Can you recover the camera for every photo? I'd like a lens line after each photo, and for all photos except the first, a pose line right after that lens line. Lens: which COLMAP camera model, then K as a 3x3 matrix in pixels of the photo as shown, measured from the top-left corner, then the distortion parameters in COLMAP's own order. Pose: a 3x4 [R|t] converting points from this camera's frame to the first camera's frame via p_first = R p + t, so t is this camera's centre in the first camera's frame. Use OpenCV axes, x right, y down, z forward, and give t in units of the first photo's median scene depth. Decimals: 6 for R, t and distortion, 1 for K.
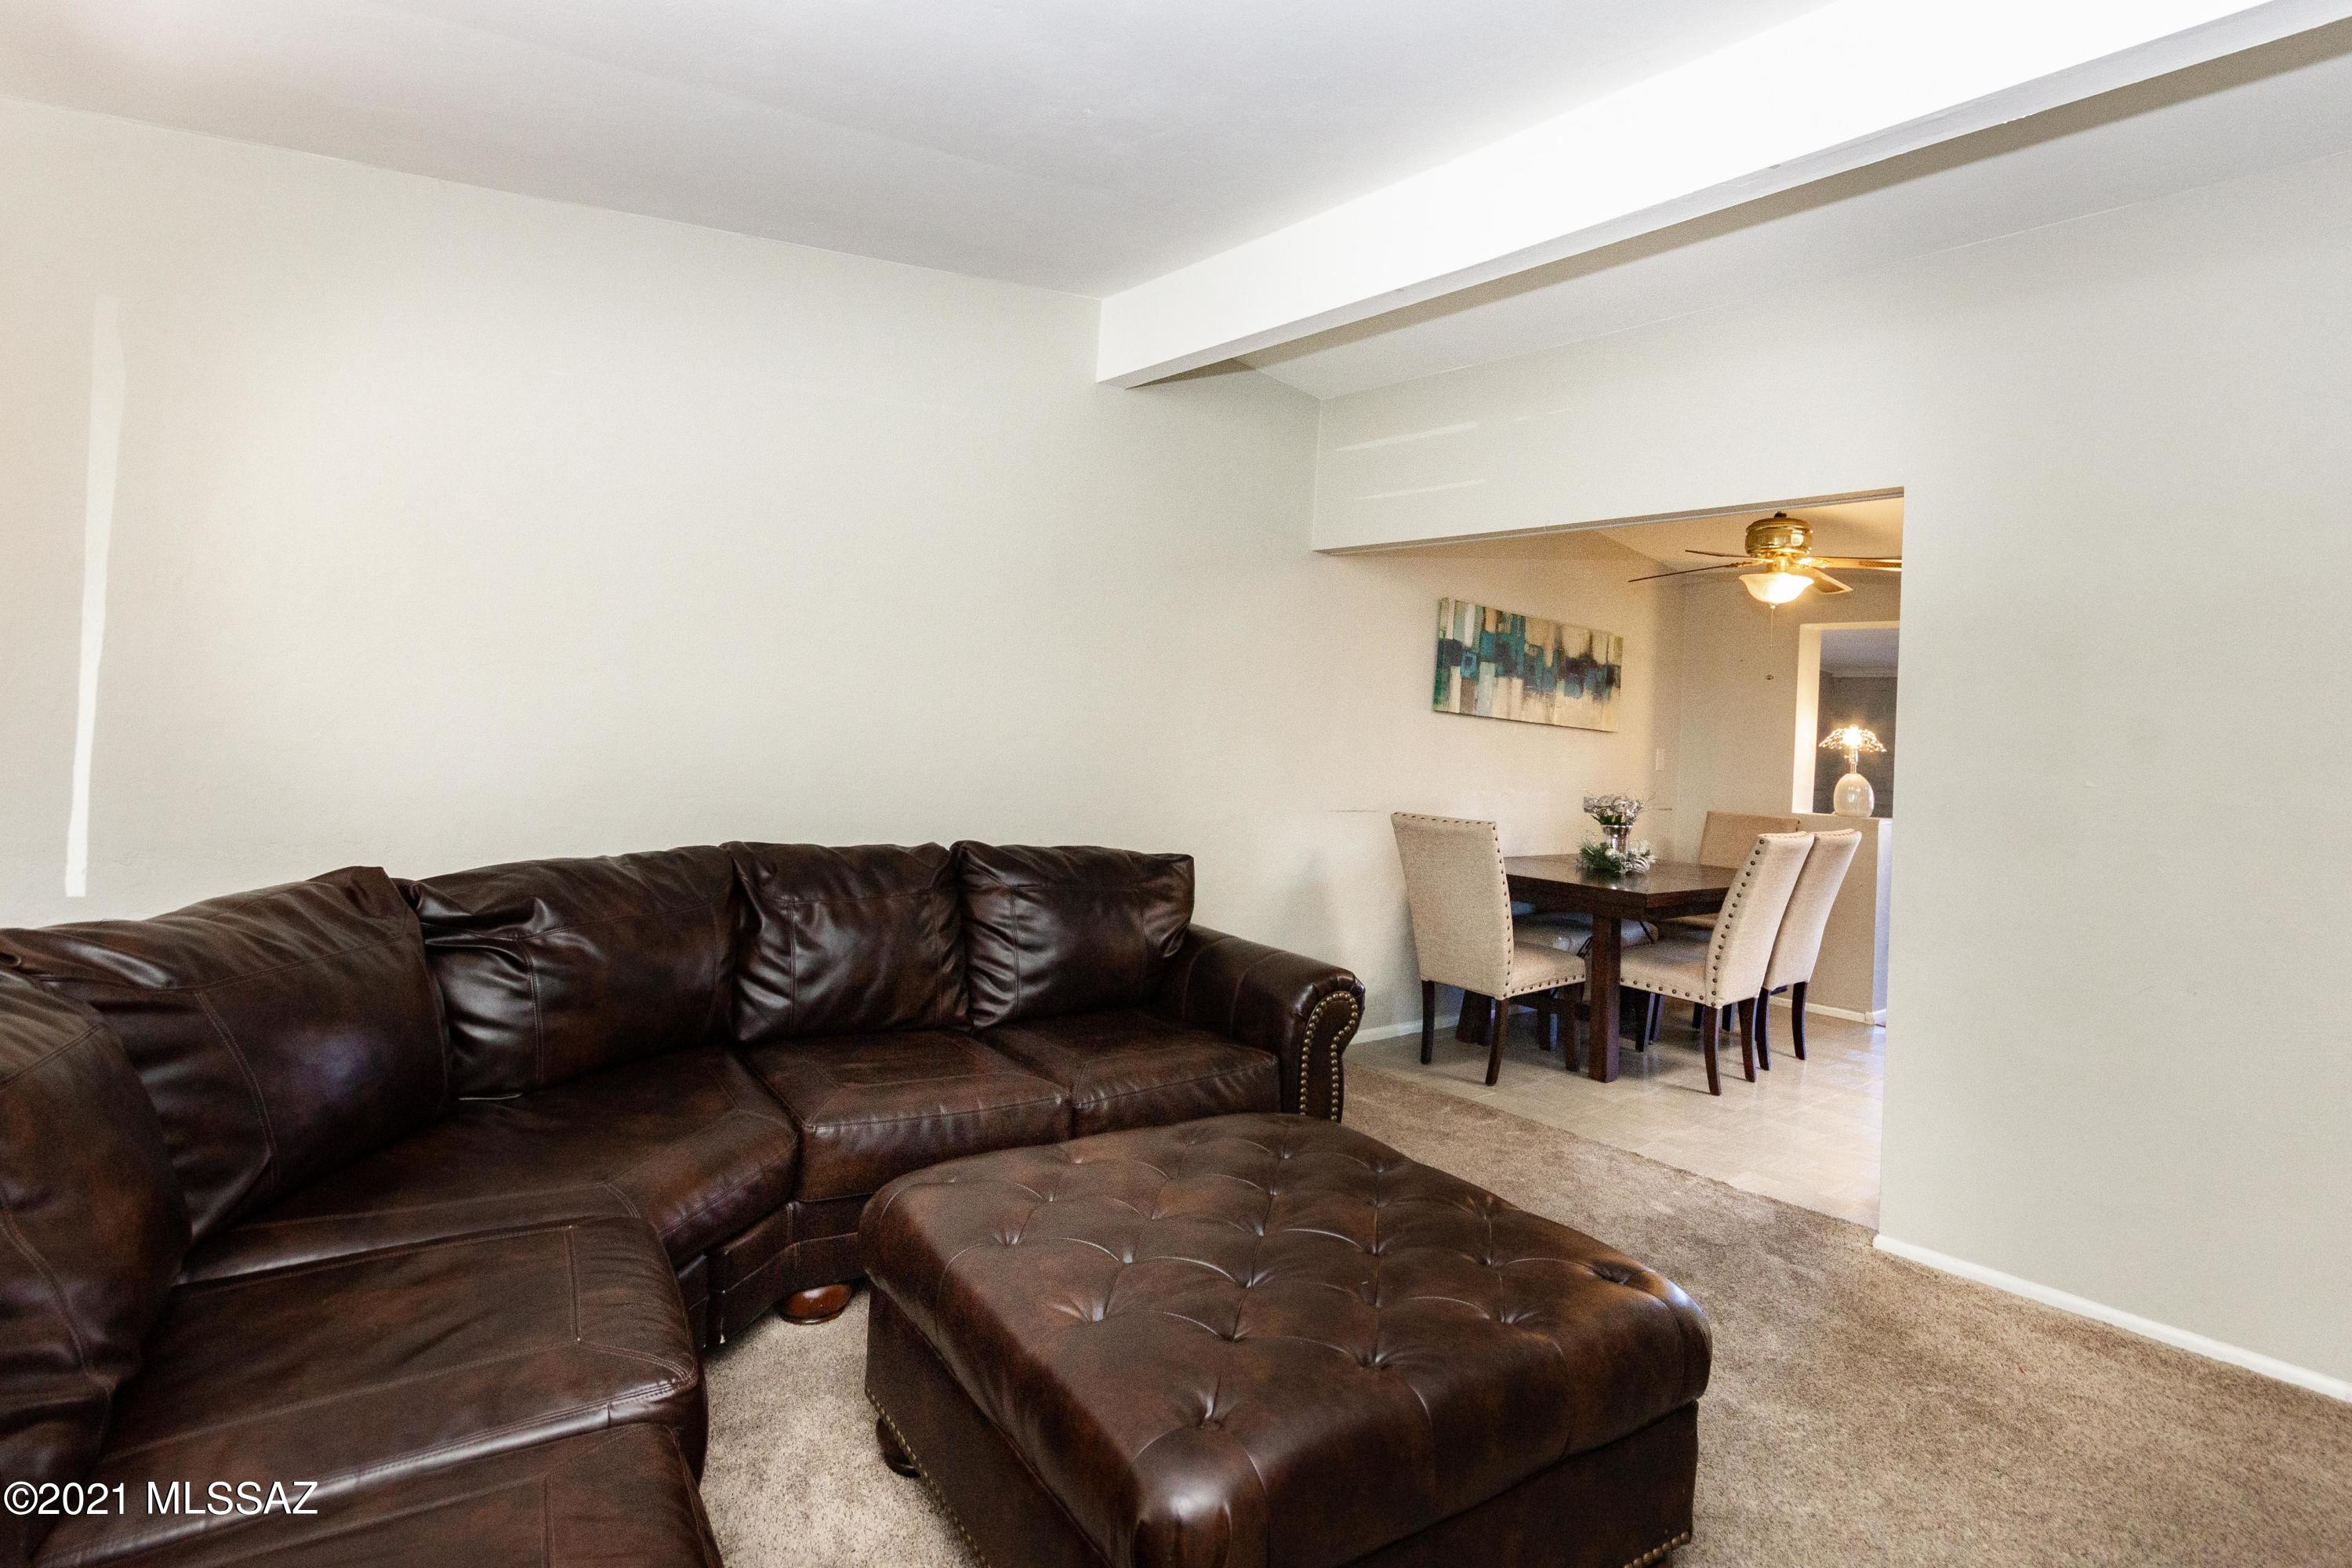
lens RADIAL K [[1209.0, 0, 1163.7], [0, 1209.0, 714.8], [0, 0, 1]] dist [0.025367, 0.001364]
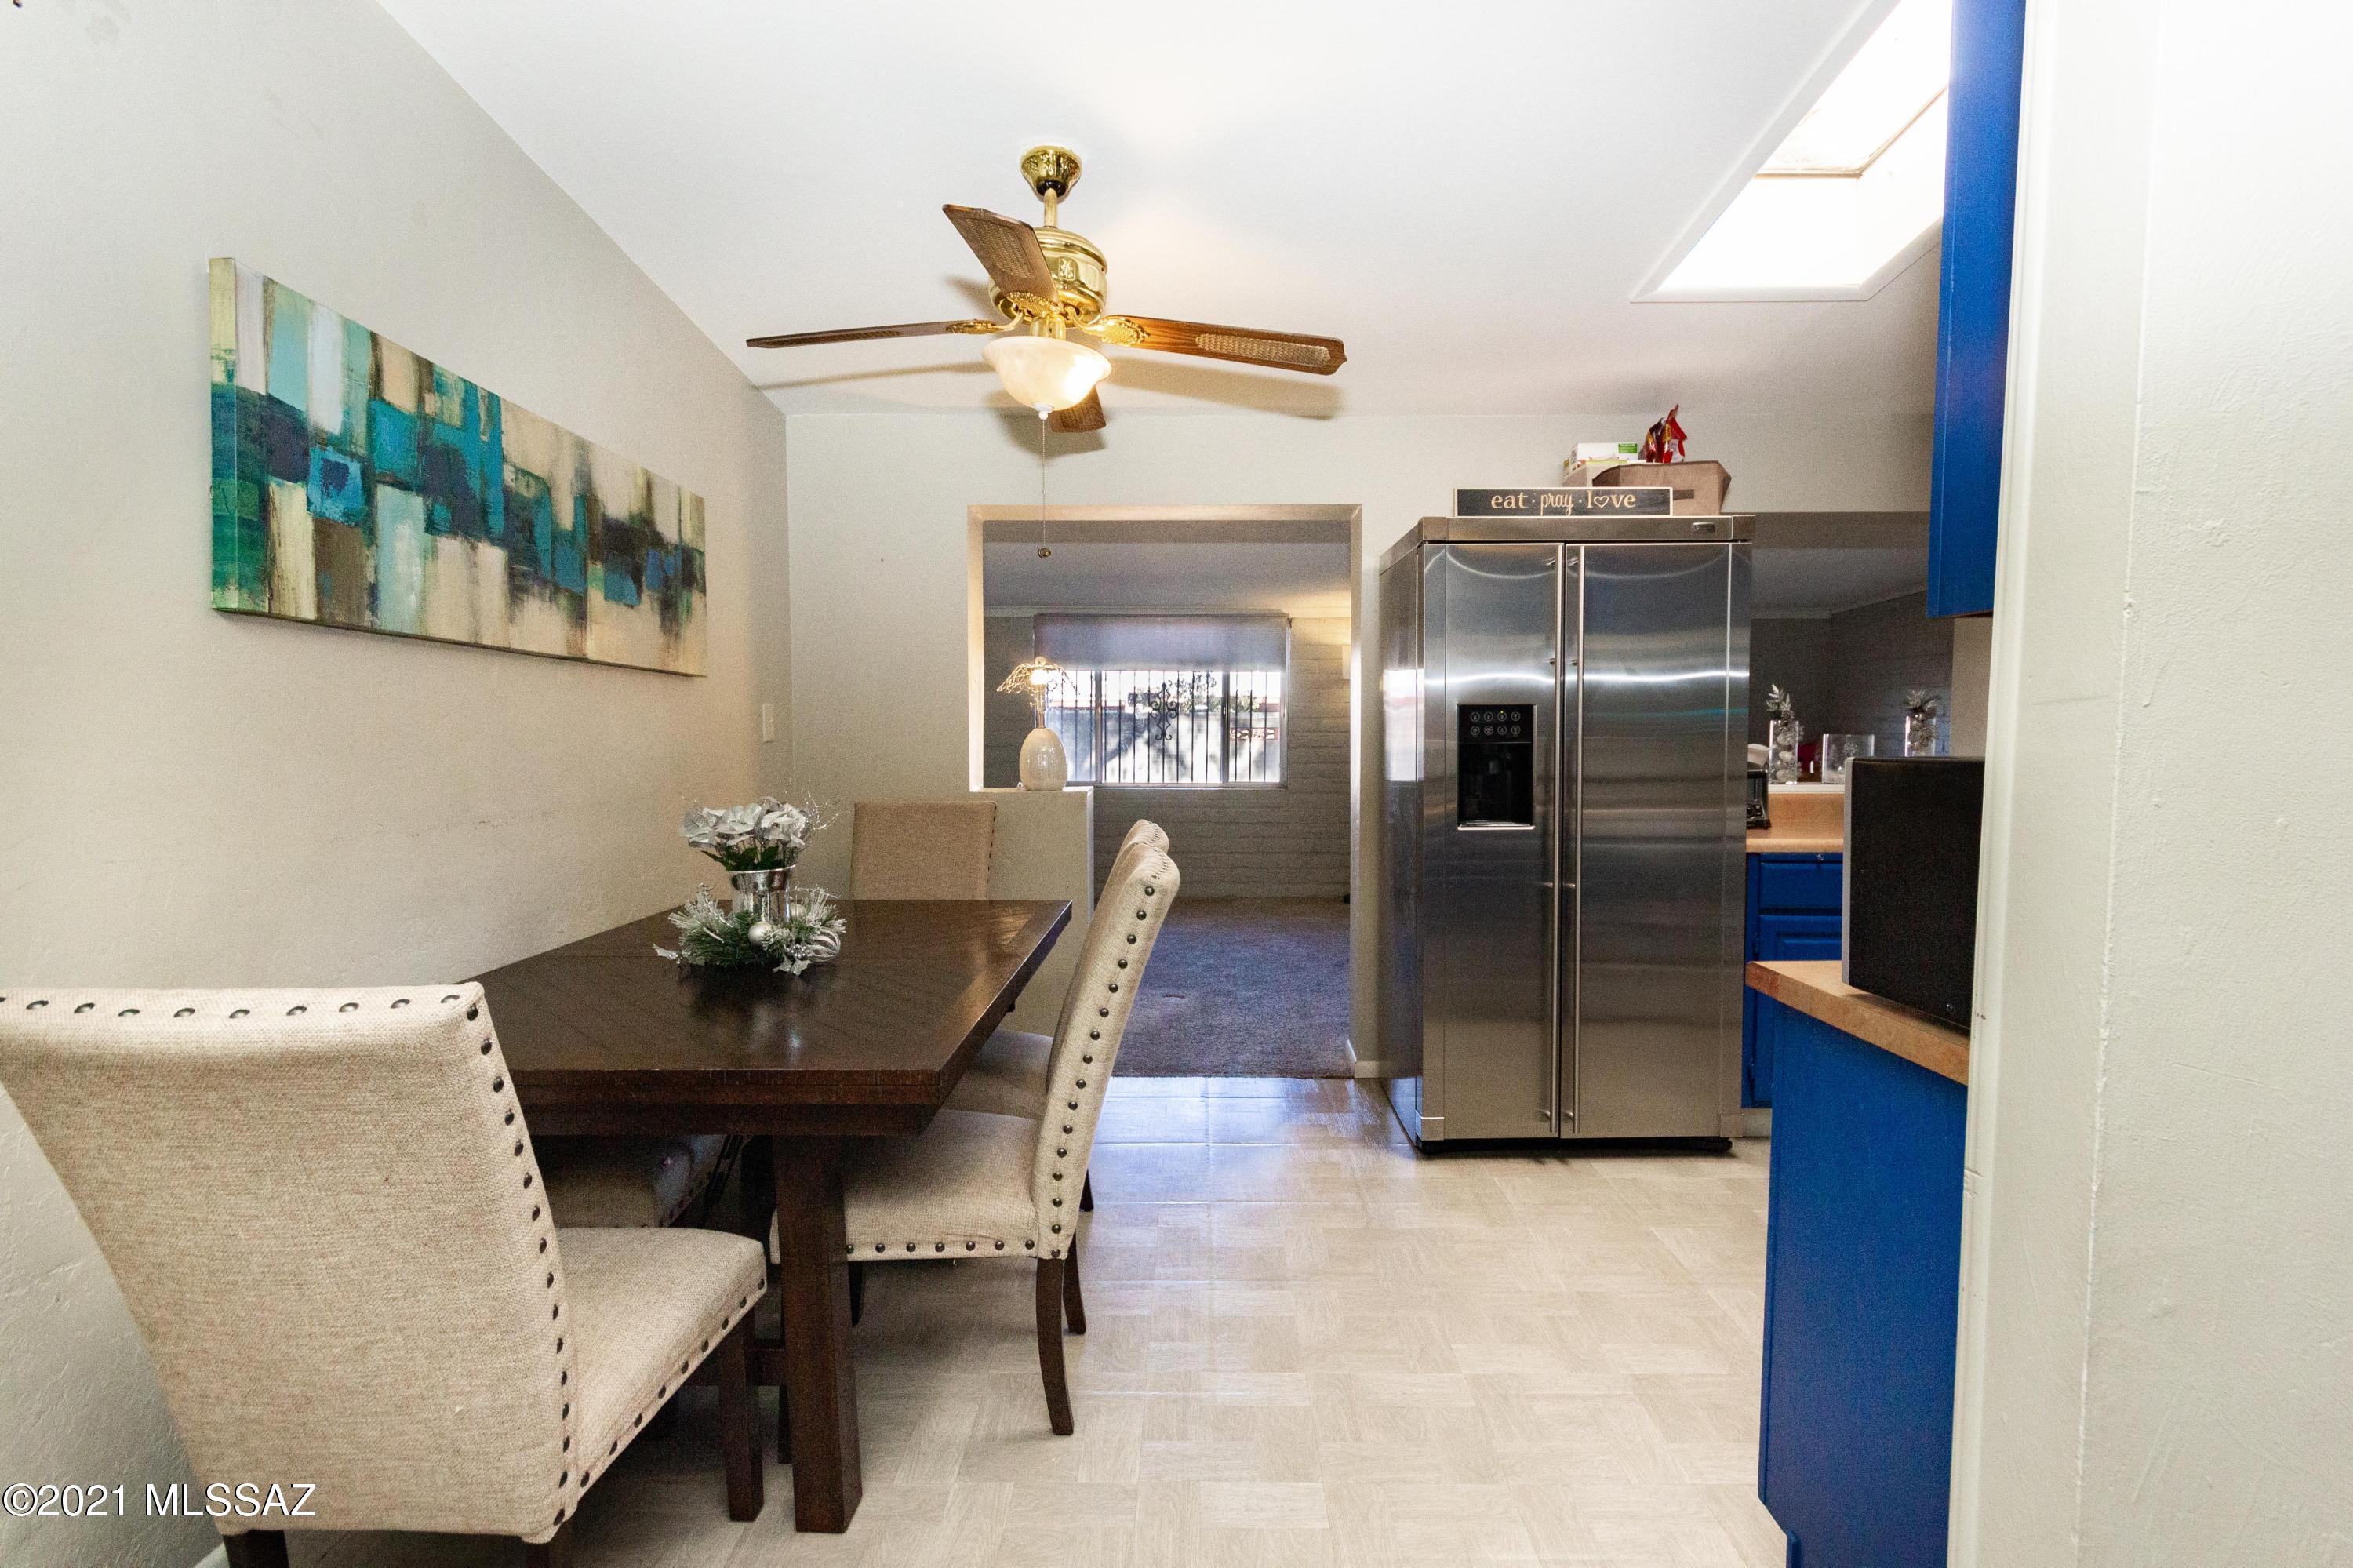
lens RADIAL K [[1059.2, 0, 1185.2], [0, 1059.2, 781.7], [0, 0, 1]] dist [-0.011784, -0.000136]
pose [[0.642265, -0.095302, 0.760535, 0.170052], [0.026632, 0.994416, 0.102119, 0.021110], [-0.766020, -0.045333, 0.641217, 0.609985]]
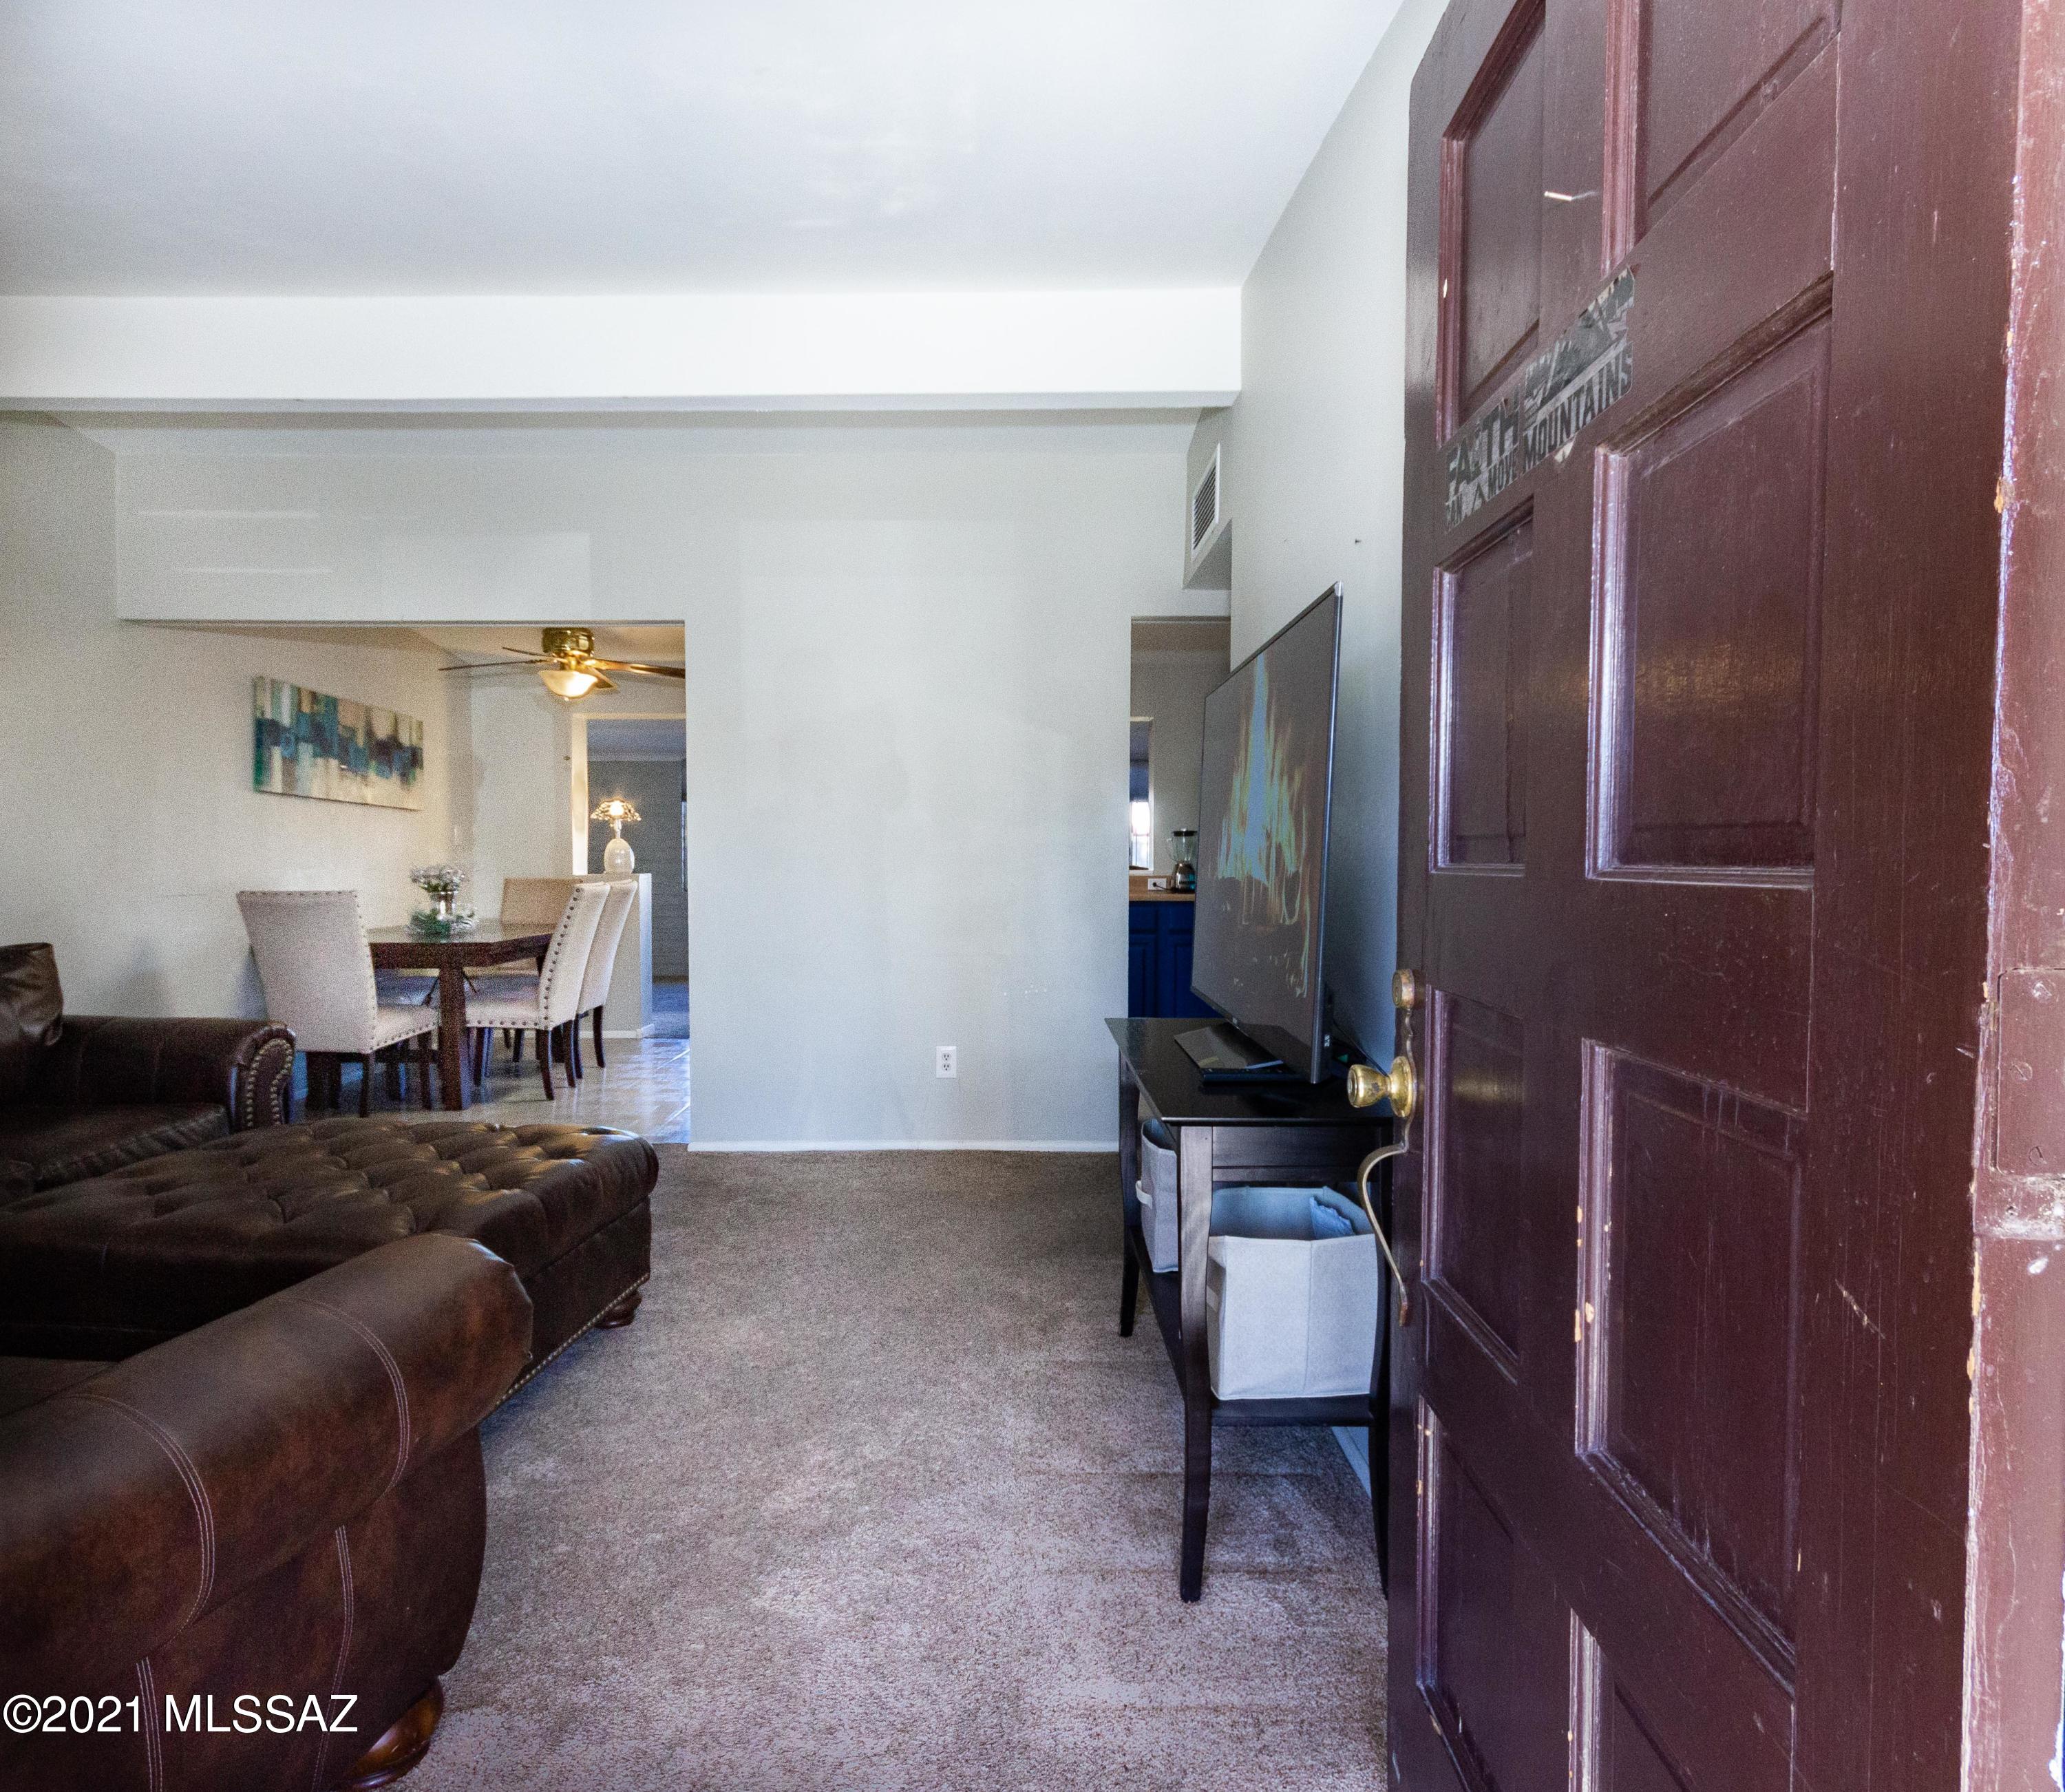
lens RADIAL K [[1316.3, 0, 1027.0], [0, 1316.3, 895.4], [0, 0, 1]] dist [-0.004018, 0.000430]
pose [[0.645930, -0.075640, 0.759640, -0.192383], [0.025246, 0.996651, 0.077773, 0.014018], [-0.762979, -0.031057, 0.645676, -0.178974]]
